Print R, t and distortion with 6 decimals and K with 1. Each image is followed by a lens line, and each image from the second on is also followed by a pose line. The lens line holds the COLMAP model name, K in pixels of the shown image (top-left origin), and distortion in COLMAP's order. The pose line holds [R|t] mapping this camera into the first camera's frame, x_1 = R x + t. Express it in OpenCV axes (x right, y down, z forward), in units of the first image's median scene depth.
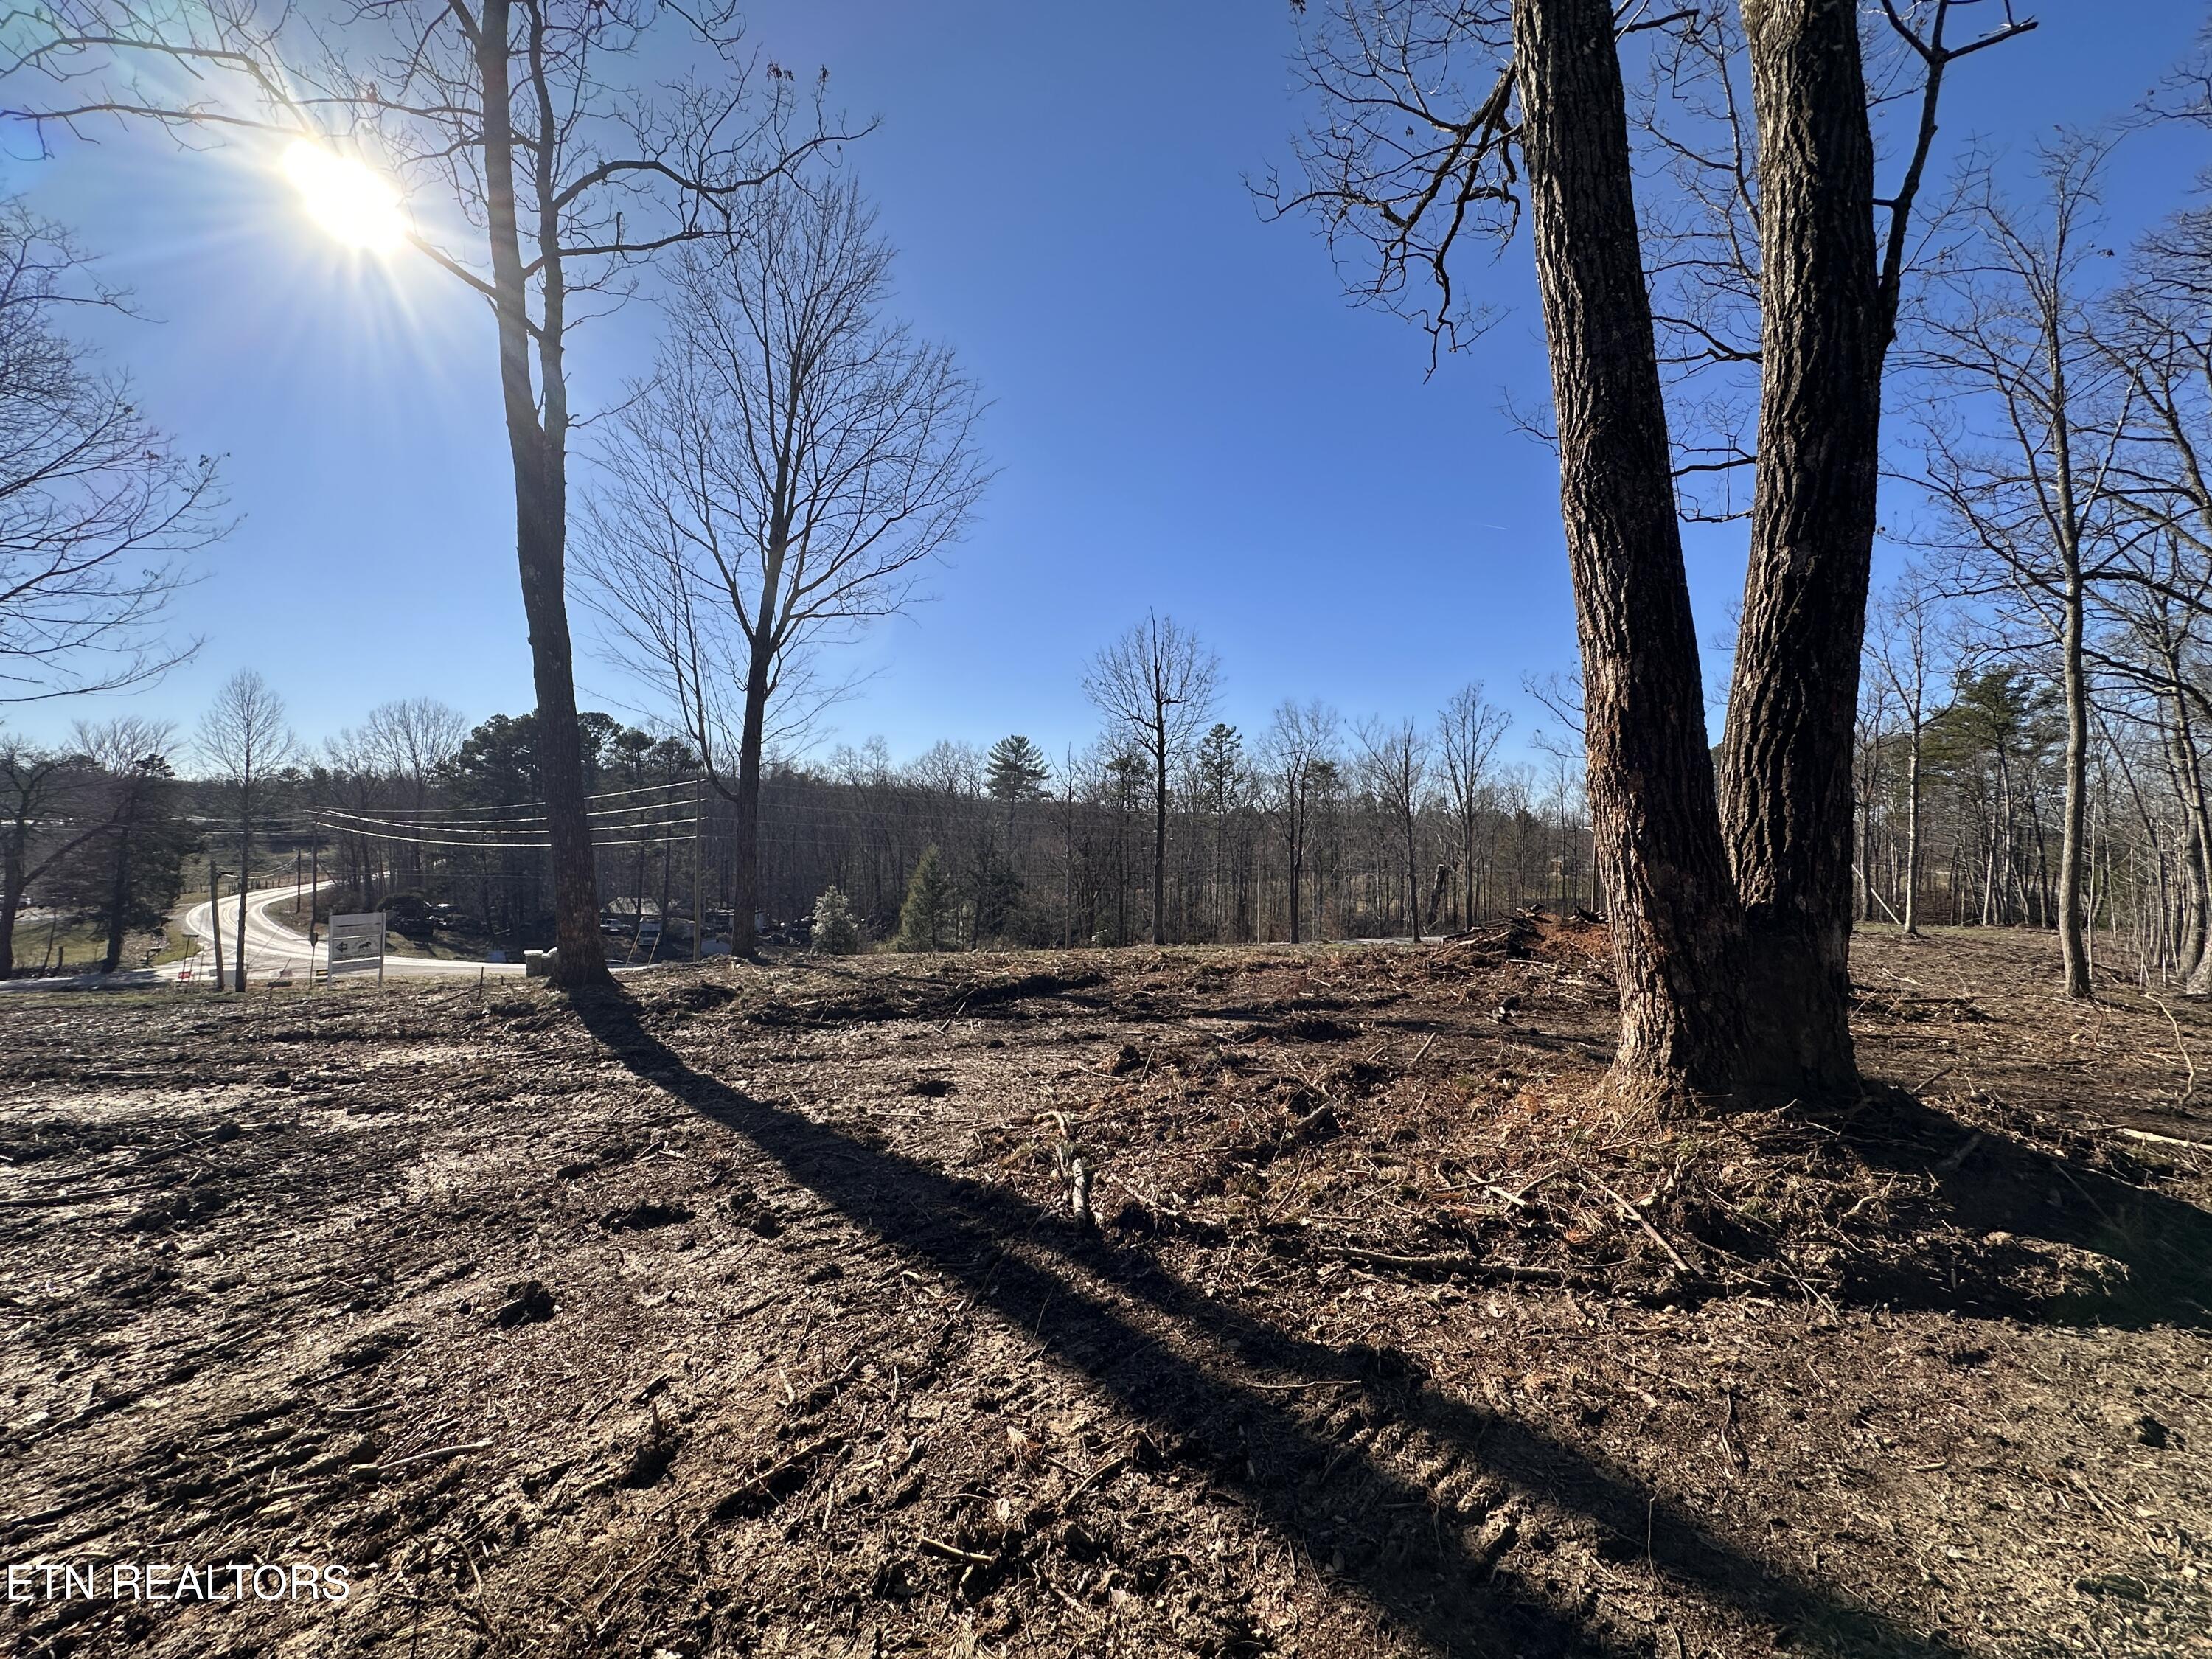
lens RADIAL K [[875.8, 0, 1110.2], [0, 875.8, 830.3], [0, 0, 1]] dist [-0.002670, 0.000381]
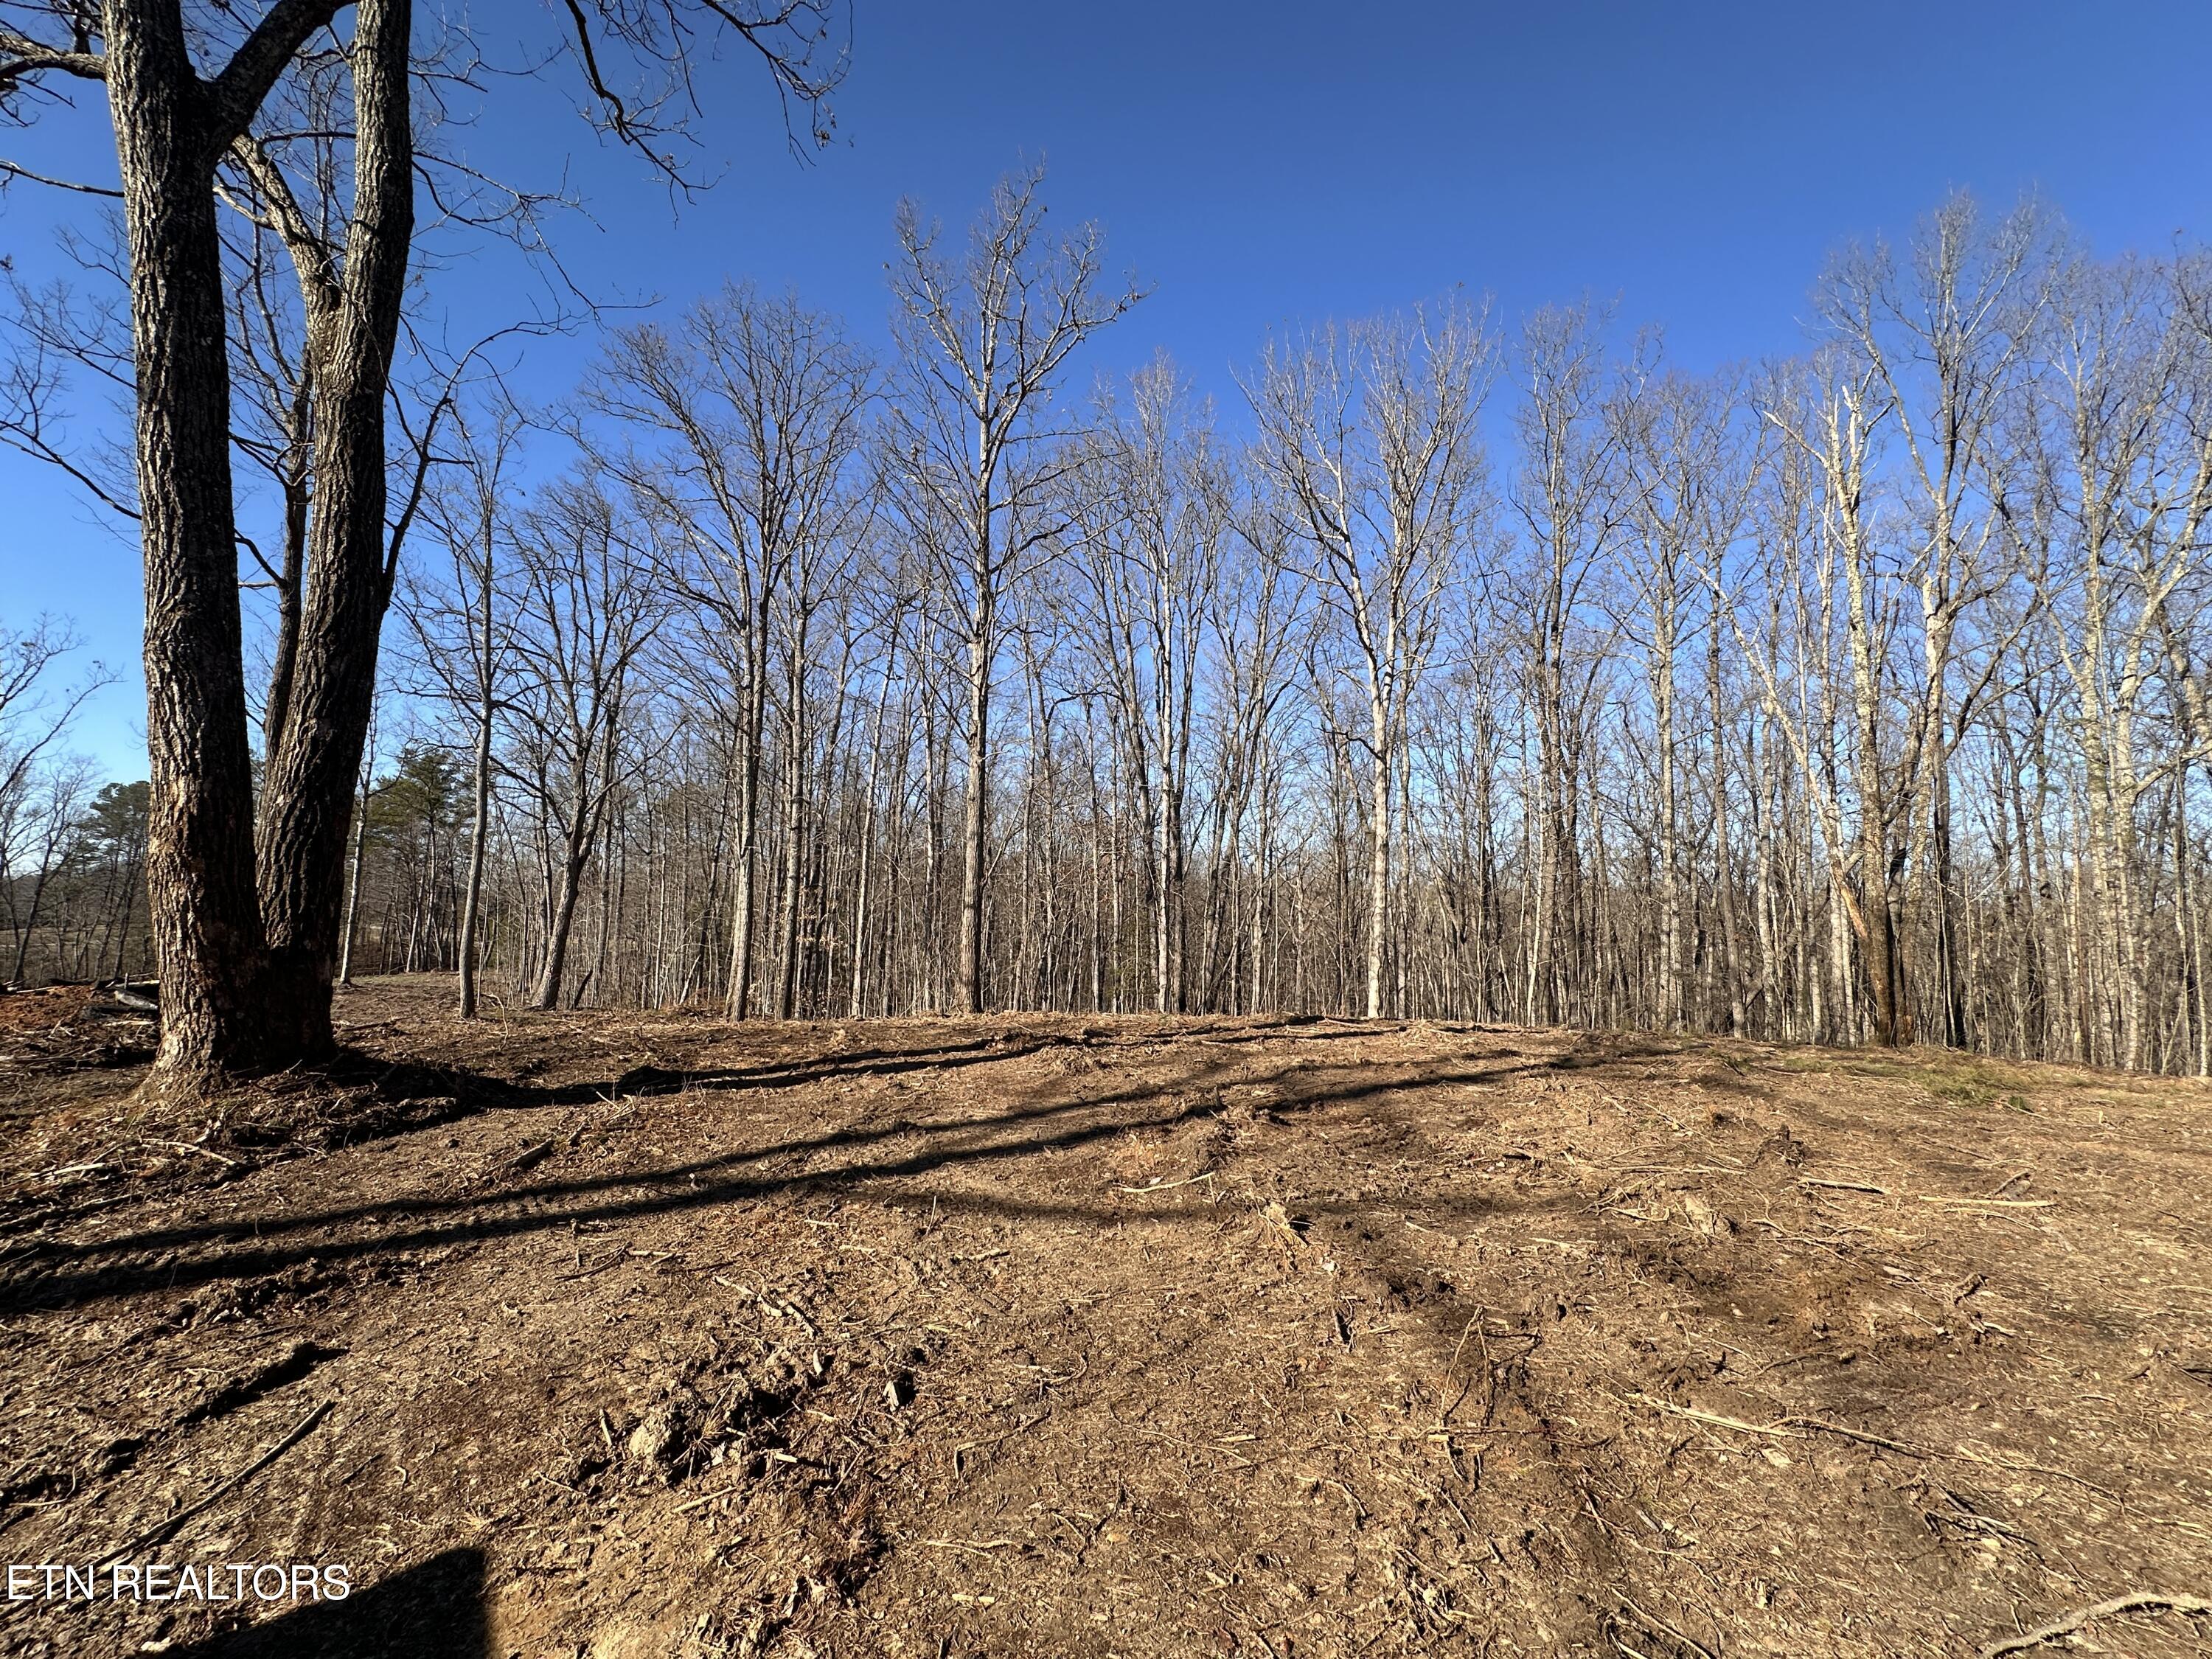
lens RADIAL K [[889.9, 0, 1106.0], [0, 889.9, 829.5], [0, 0, 1]] dist [-0.000027, 0.000475]
pose [[0.124638, 0.079991, 0.988973, -0.636190], [-0.017230, 0.996769, -0.078450, -0.024364], [-0.992053, -0.007262, 0.125614, -0.634090]]
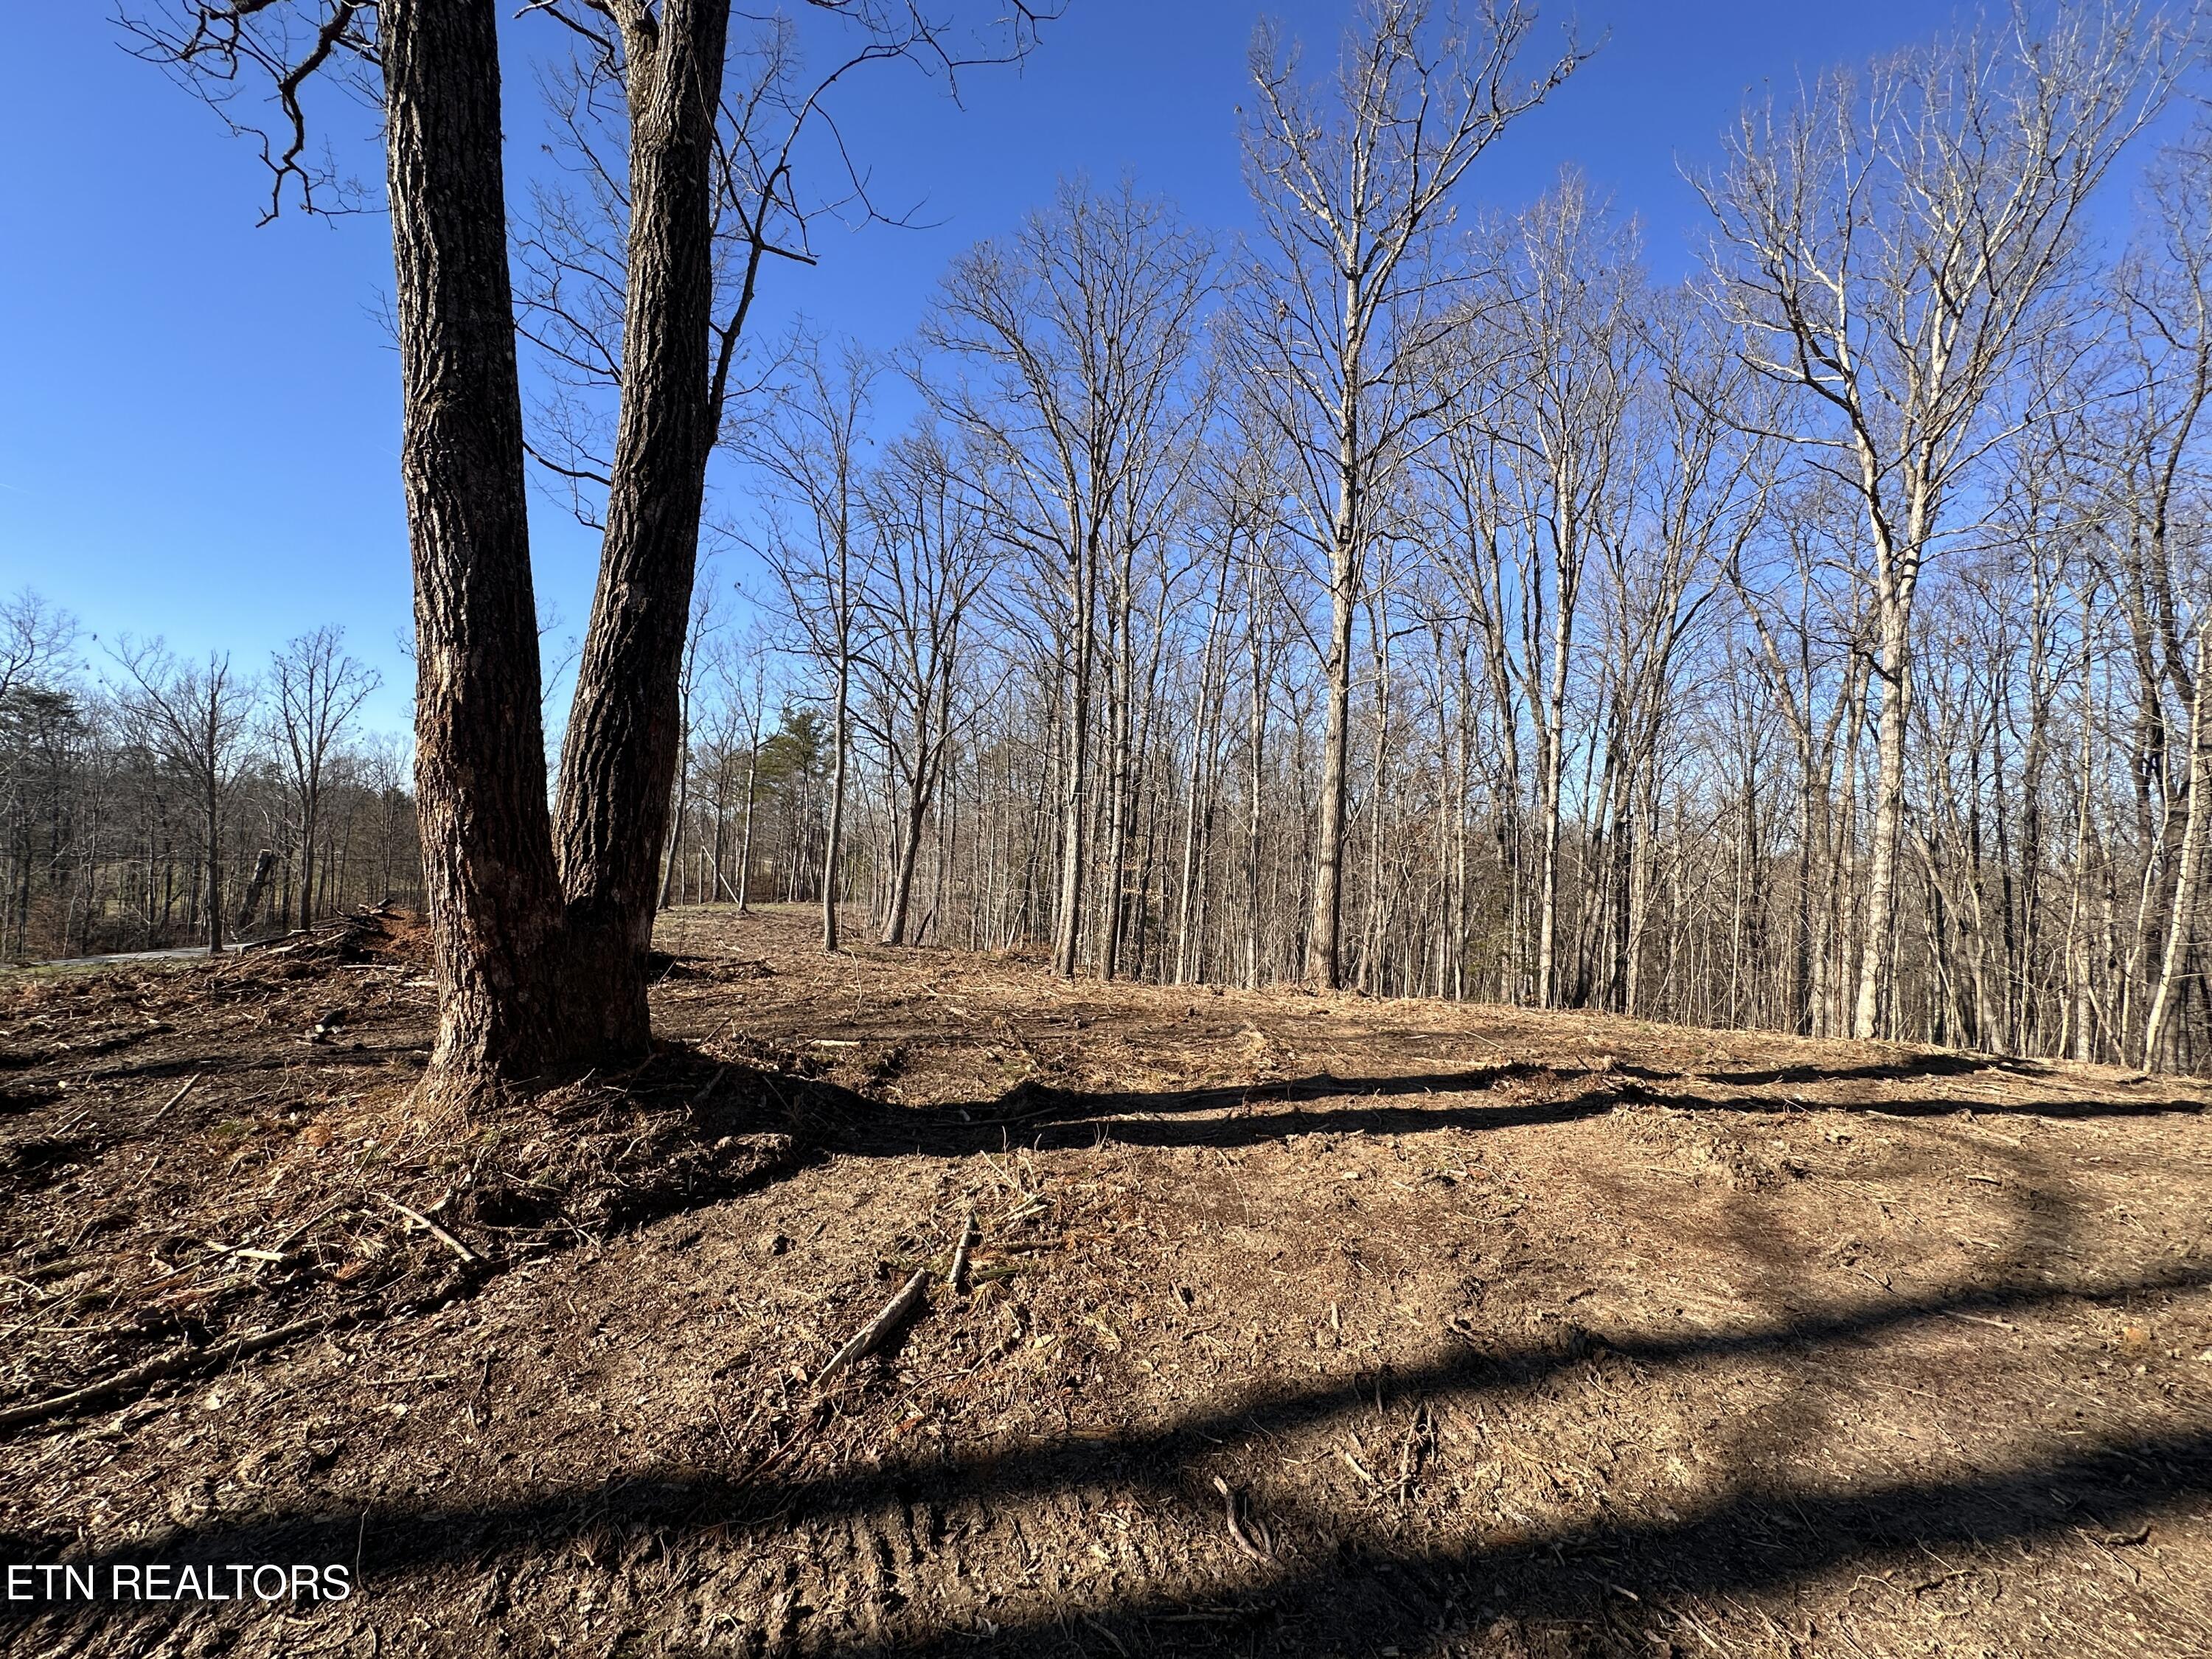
lens RADIAL K [[877.6, 0, 1099.2], [0, 877.6, 830.5], [0, 0, 1]] dist [-0.001550, 0.000176]
pose [[0.437029, 0.034904, 0.898770, 0.027866], [-0.047842, 0.998734, -0.015523, -0.013723], [-0.898174, -0.036215, 0.438145, -0.067910]]
